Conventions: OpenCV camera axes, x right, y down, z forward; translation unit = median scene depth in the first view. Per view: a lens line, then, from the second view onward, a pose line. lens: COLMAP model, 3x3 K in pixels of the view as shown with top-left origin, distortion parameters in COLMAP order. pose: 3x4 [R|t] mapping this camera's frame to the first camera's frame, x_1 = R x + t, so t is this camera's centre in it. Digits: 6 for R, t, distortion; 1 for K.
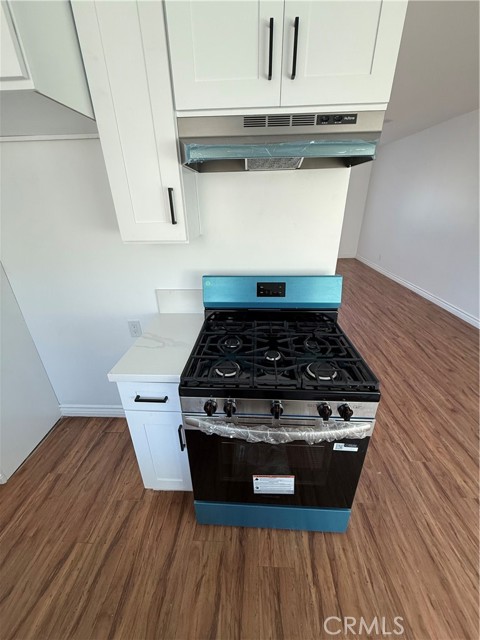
lens RADIAL K [[252.8, 0, 240.0], [0, 252.8, 320.0], [0, 0, 1]] dist [-0.001910, -0.000197]
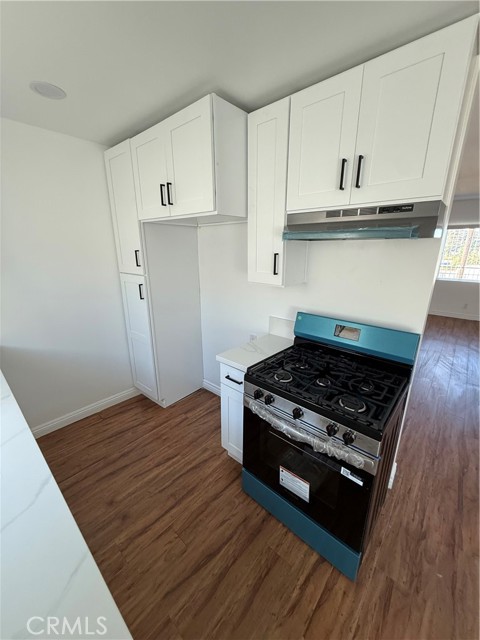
lens RADIAL K [[252.8, 0, 240.0], [0, 252.8, 320.0], [0, 0, 1]] dist [-0.001910, -0.000197]
pose [[0.781049, 0.190236, -0.594788, 0.494413], [-0.274833, 0.959982, -0.053859, 0.029063], [0.560740, 0.205534, 0.802076, -0.283400]]
